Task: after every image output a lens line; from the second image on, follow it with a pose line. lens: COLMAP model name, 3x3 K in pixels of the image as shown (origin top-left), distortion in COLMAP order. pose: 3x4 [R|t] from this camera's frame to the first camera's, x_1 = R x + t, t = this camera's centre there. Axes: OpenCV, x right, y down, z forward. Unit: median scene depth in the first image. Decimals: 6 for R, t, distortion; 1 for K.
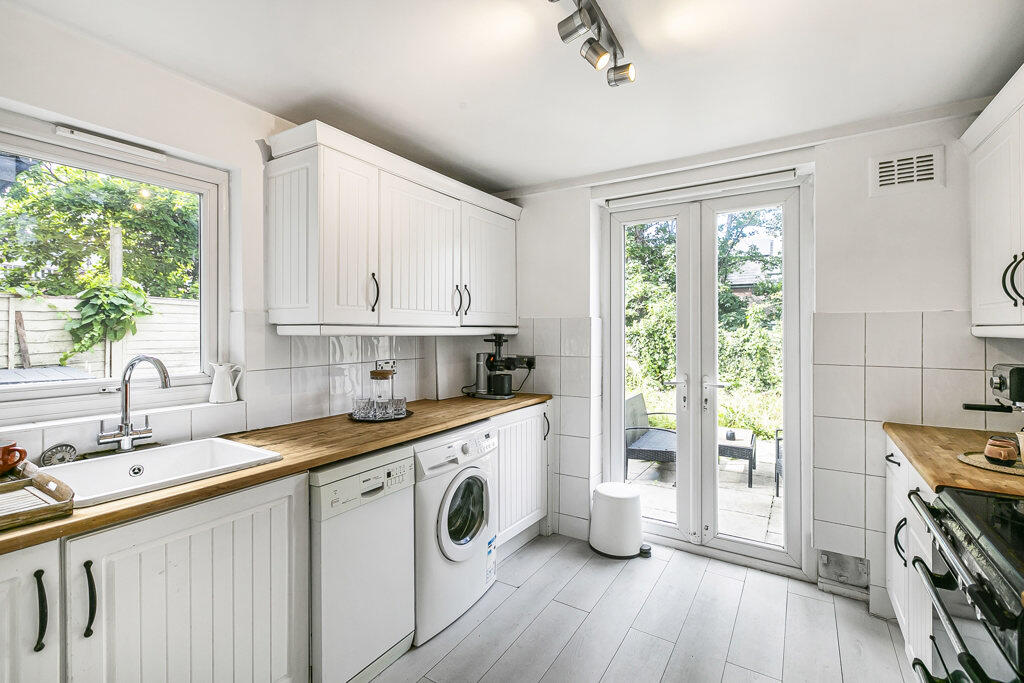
lens RADIAL K [[468.7, 0, 512.1], [0, 468.7, 332.4], [0, 0, 1]] dist [0.000600, 0.000108]
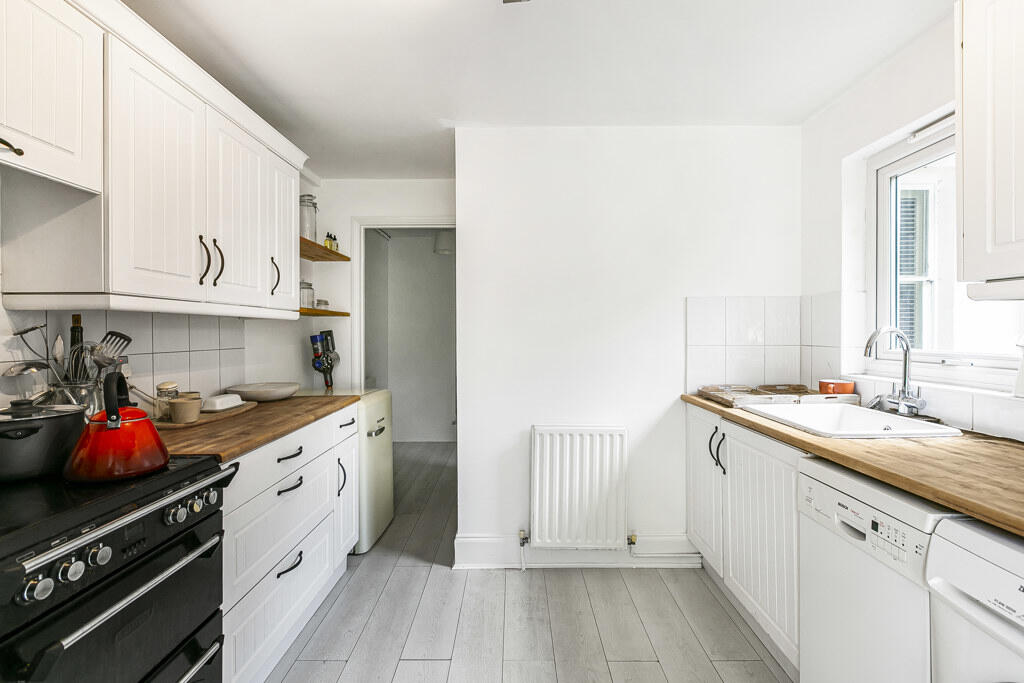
lens RADIAL K [[468.7, 0, 512.1], [0, 468.7, 332.4], [0, 0, 1]] dist [0.000600, 0.000108]
pose [[-0.853047, 0.003974, -0.521819, 0.515247], [0.001693, 0.999987, 0.004847, 0.052974], [0.521831, 0.003251, -0.853042, 1.431709]]
